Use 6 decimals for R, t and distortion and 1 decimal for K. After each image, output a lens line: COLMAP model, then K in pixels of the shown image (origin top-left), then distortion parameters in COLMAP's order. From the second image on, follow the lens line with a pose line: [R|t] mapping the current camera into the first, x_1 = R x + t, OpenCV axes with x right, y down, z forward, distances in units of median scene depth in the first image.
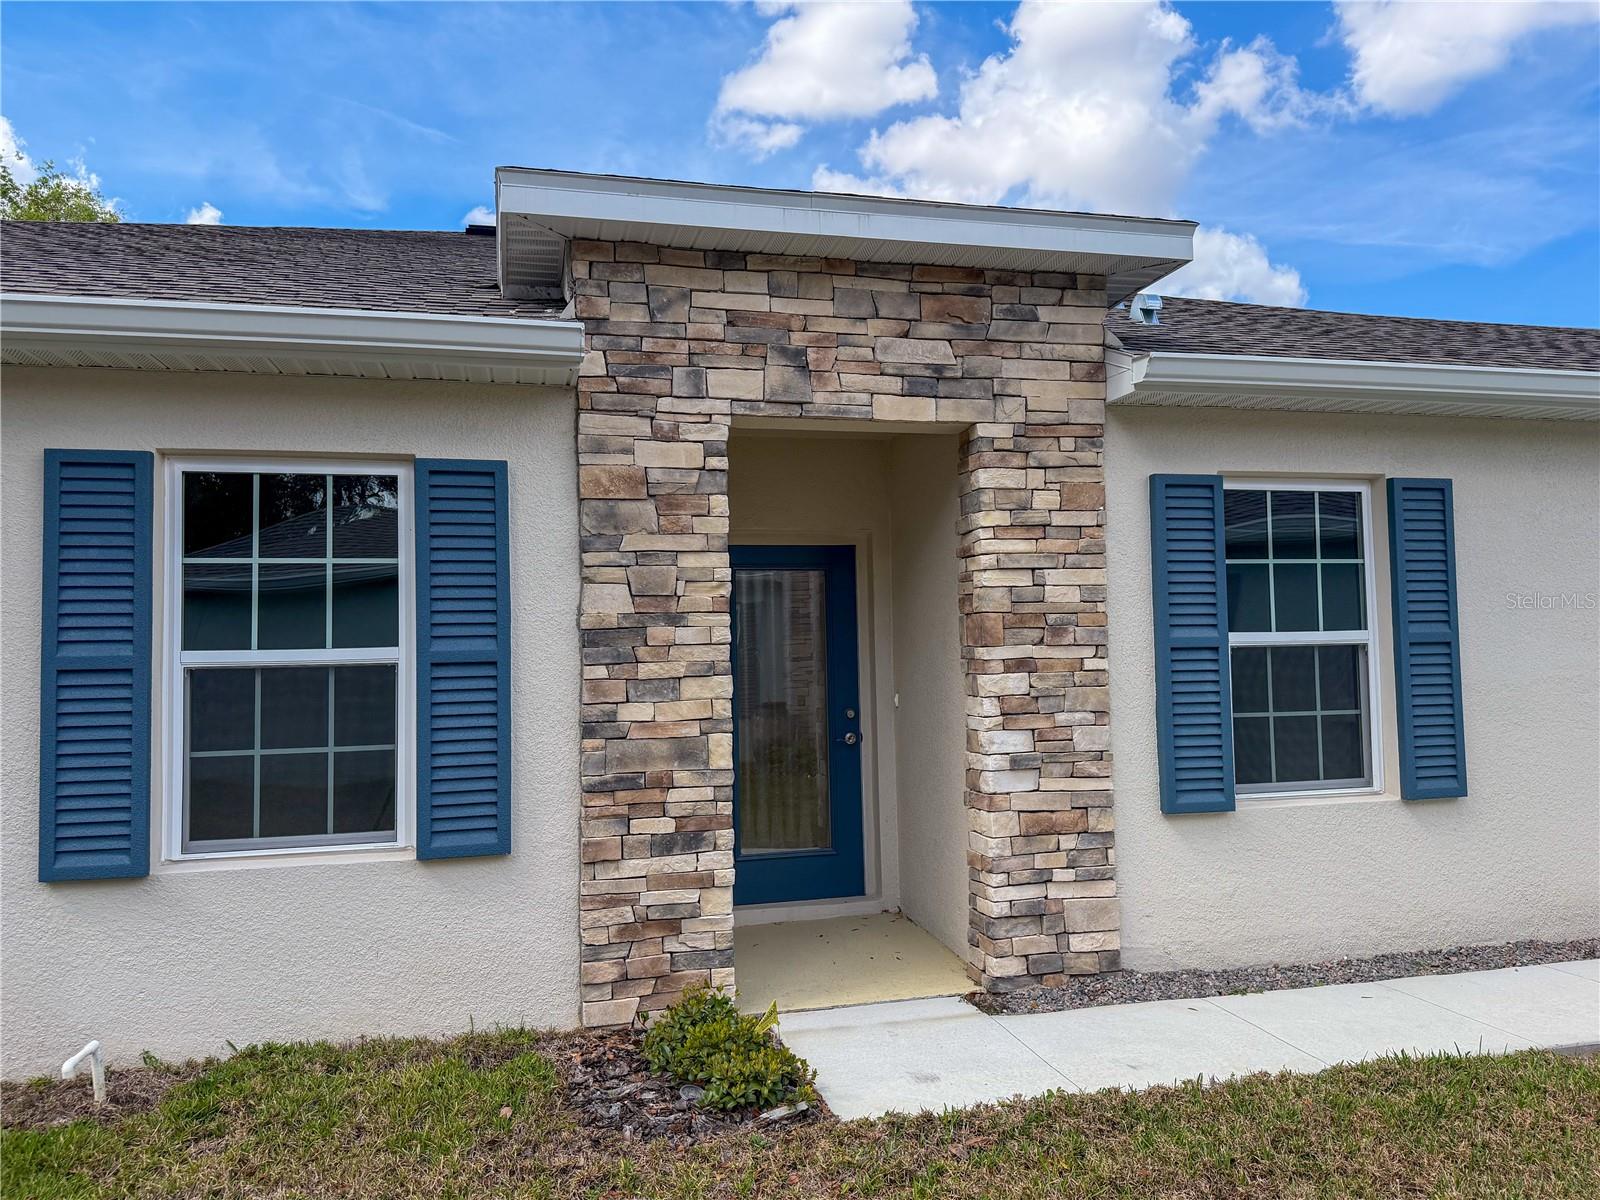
lens RADIAL K [[1016.3, 0, 800.3], [0, 1016.3, 577.5], [0, 0, 1]] dist [0.038687, -0.028138]
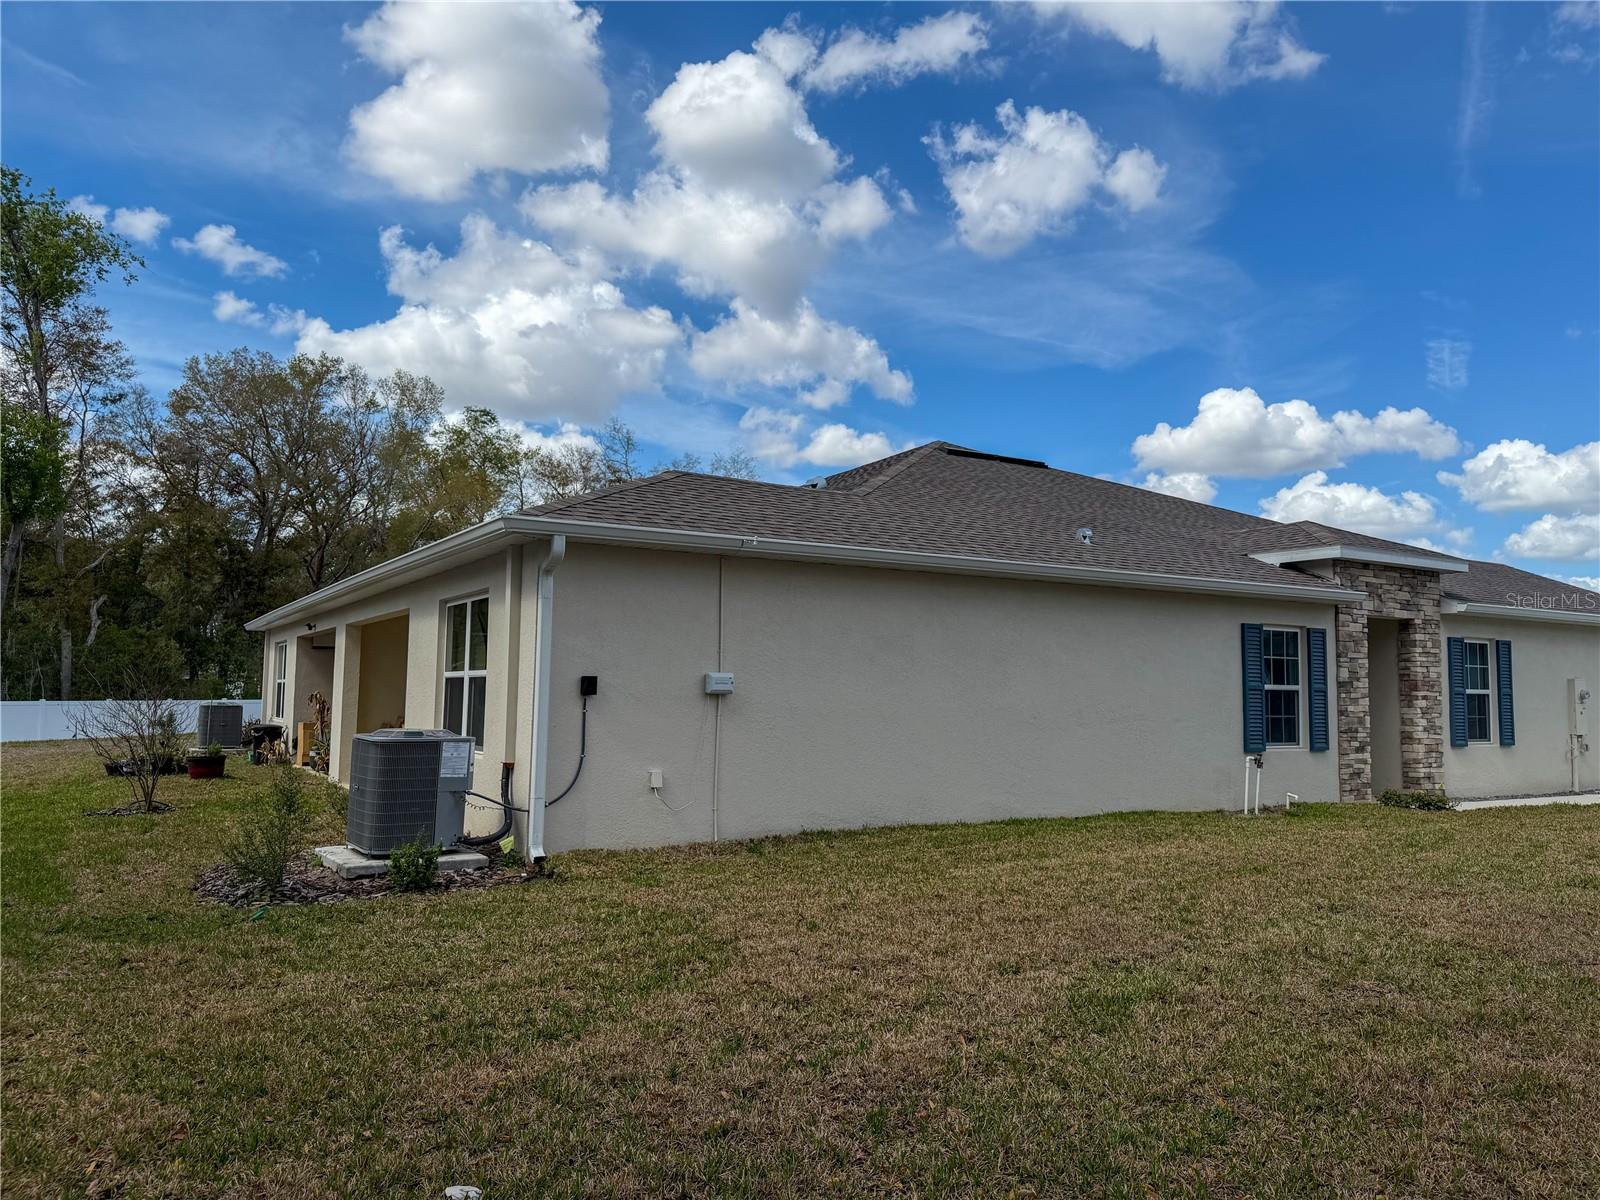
lens RADIAL K [[1110.8, 0, 792.7], [0, 1110.8, 606.4], [0, 0, 1]] dist [0.035400, -0.040547]
pose [[0.948370, 0.050017, 0.313197, -2.707668], [-0.040446, 0.998497, -0.036988, 0.012357], [-0.314576, 0.022411, 0.948968, -1.645898]]
